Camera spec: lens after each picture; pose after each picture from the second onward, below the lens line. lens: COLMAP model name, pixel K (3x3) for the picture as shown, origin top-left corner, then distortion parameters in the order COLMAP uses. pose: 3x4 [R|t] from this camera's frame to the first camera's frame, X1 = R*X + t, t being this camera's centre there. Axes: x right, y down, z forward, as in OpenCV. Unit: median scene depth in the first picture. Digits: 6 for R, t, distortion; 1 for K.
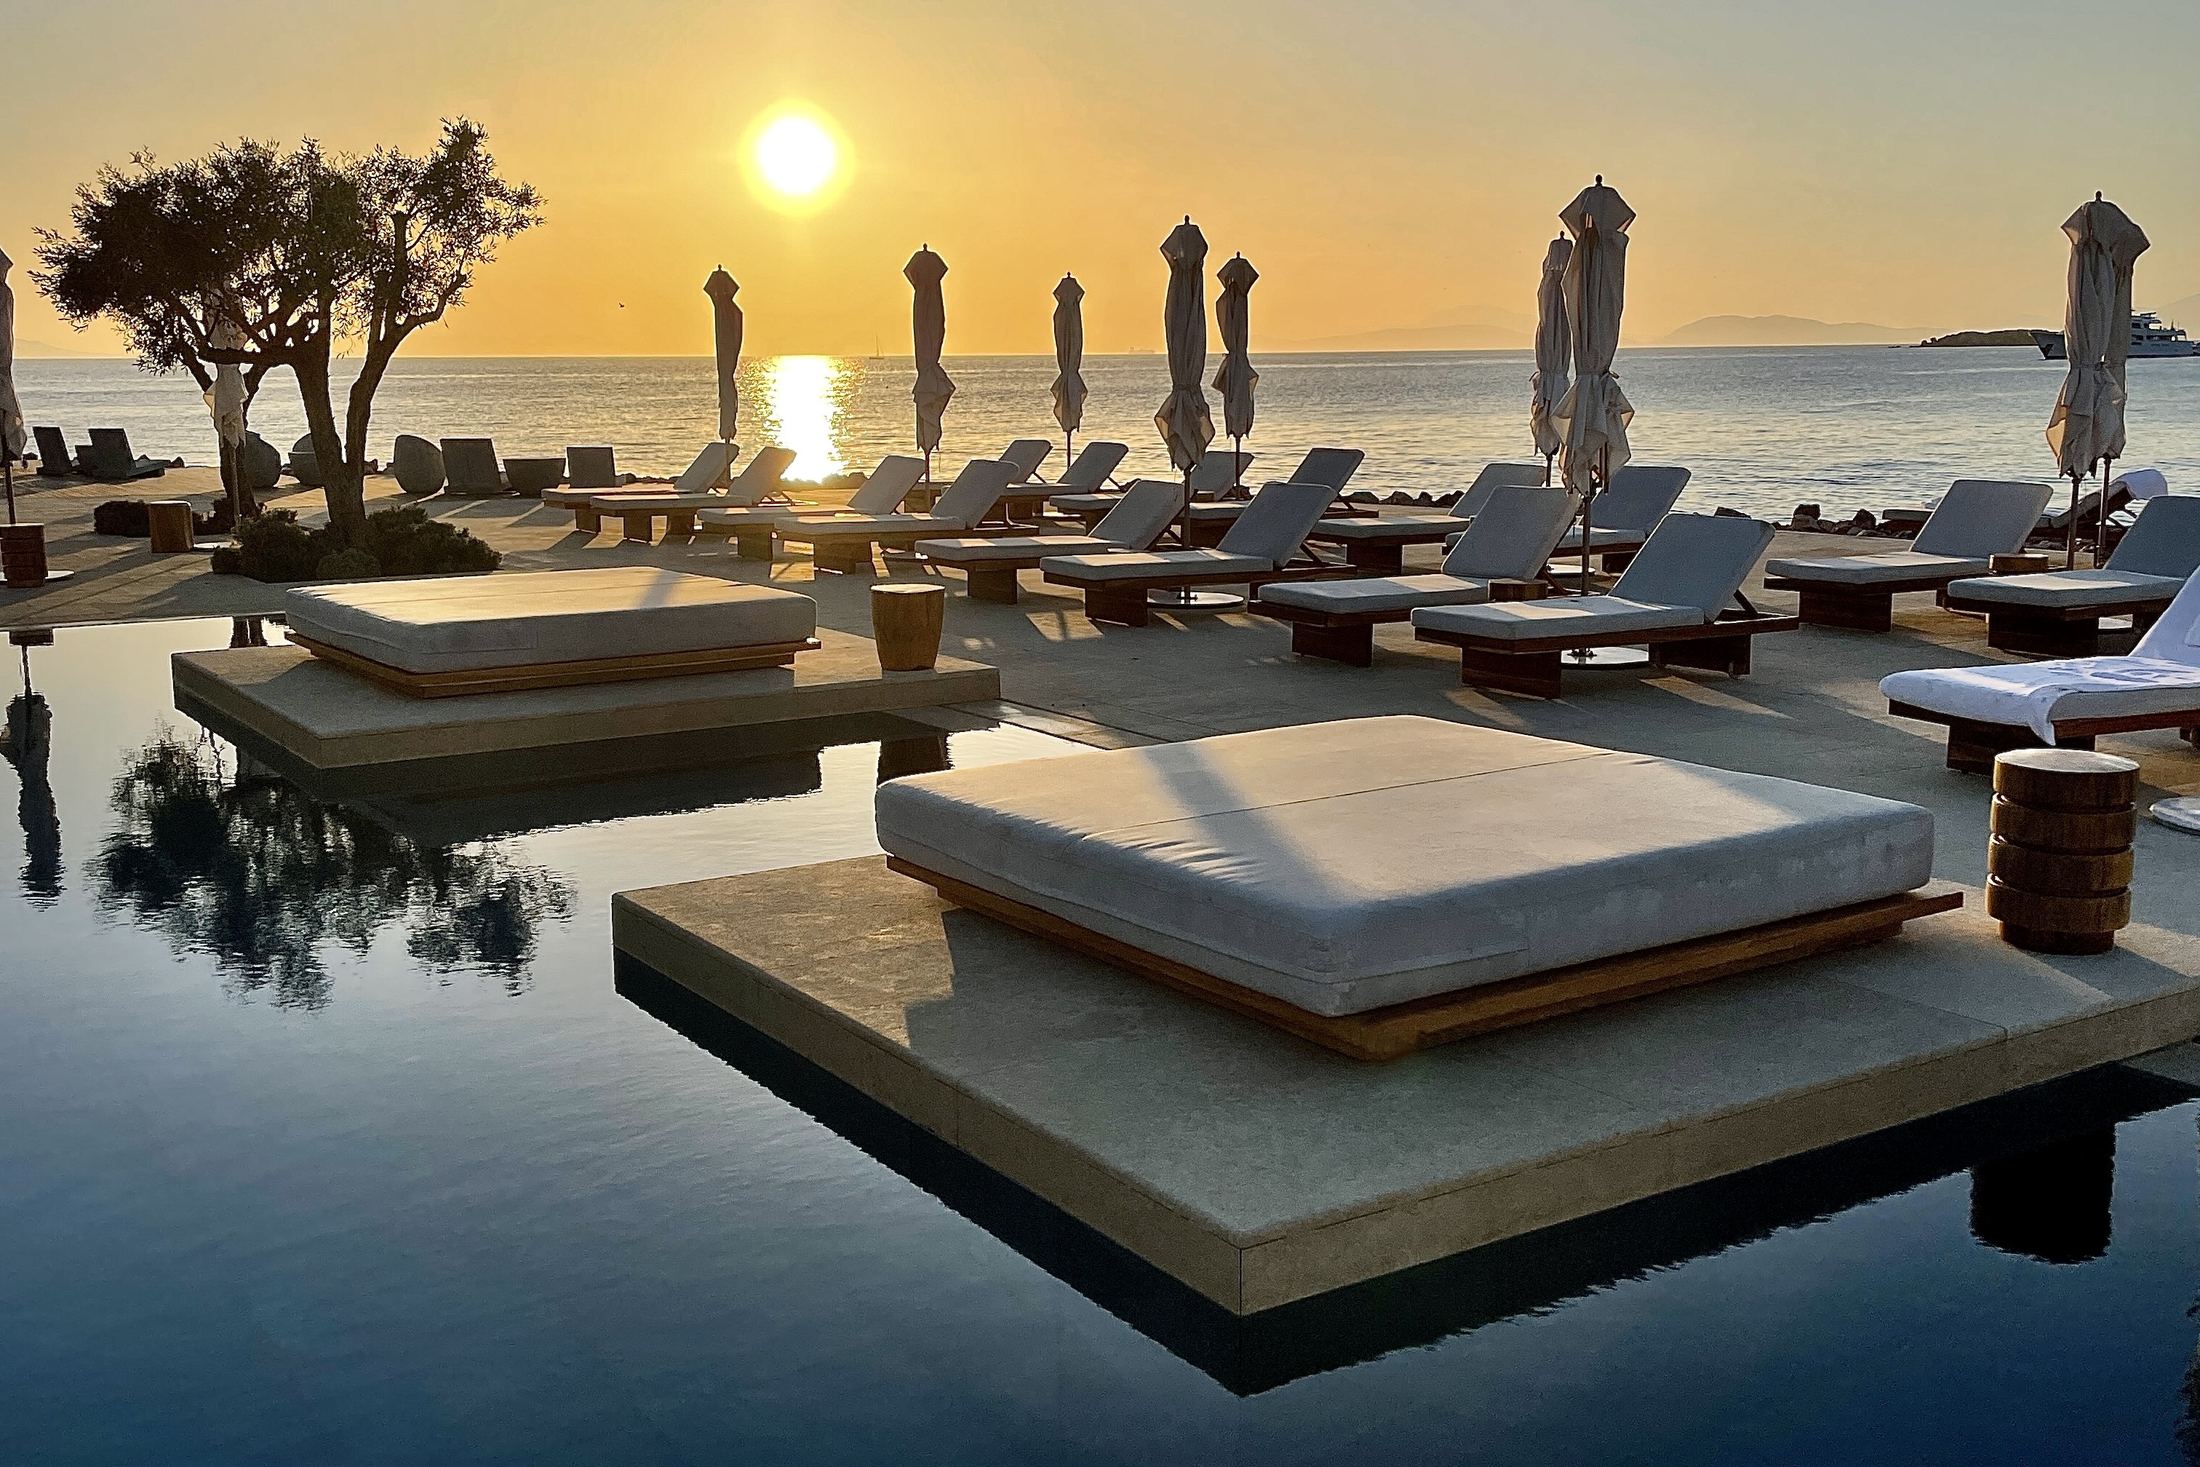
lens RADIAL K [[2232.6, 0, 1109.6], [0, 2232.6, 739.0], [0, 0, 1]] dist [0.106401, -0.011640]
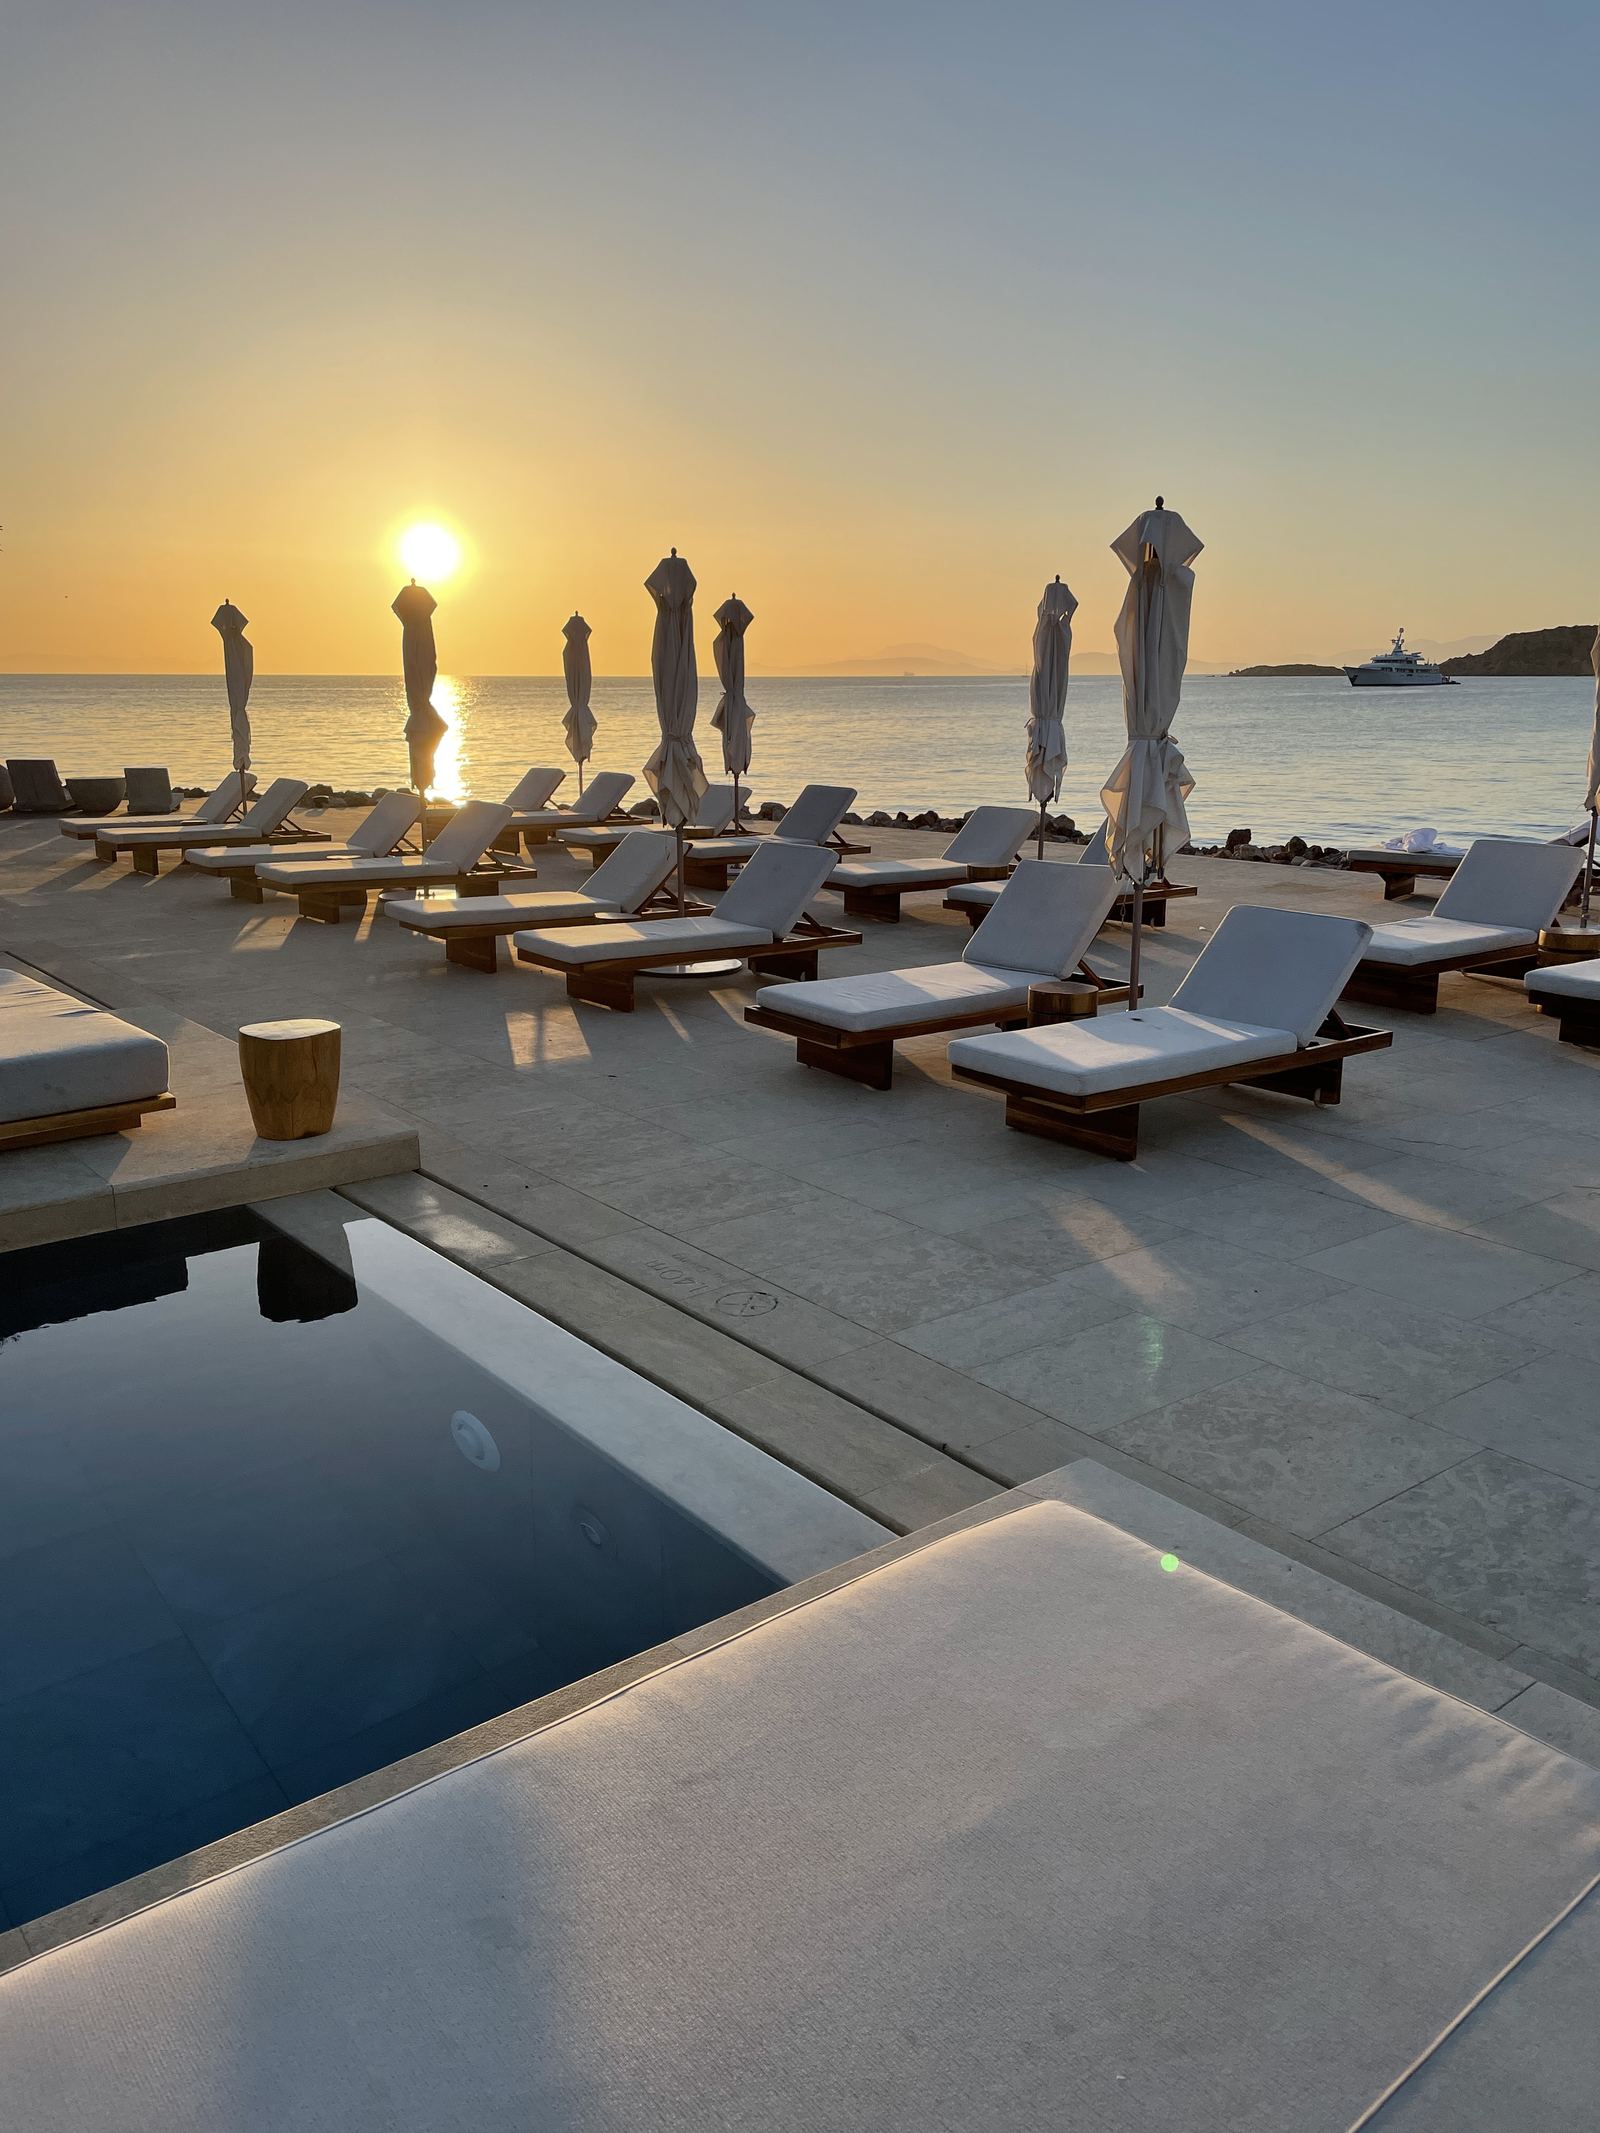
lens RADIAL K [[1575.3, 0, 796.7], [0, 1575.3, 1059.5], [0, 0, 1]] dist [0.064912, -0.000398]
pose [[0.995920, -0.015386, 0.088921, 0.020645], [0.009252, 0.997575, 0.068986, -0.060718], [-0.089767, -0.067882, 0.993647, 0.296842]]
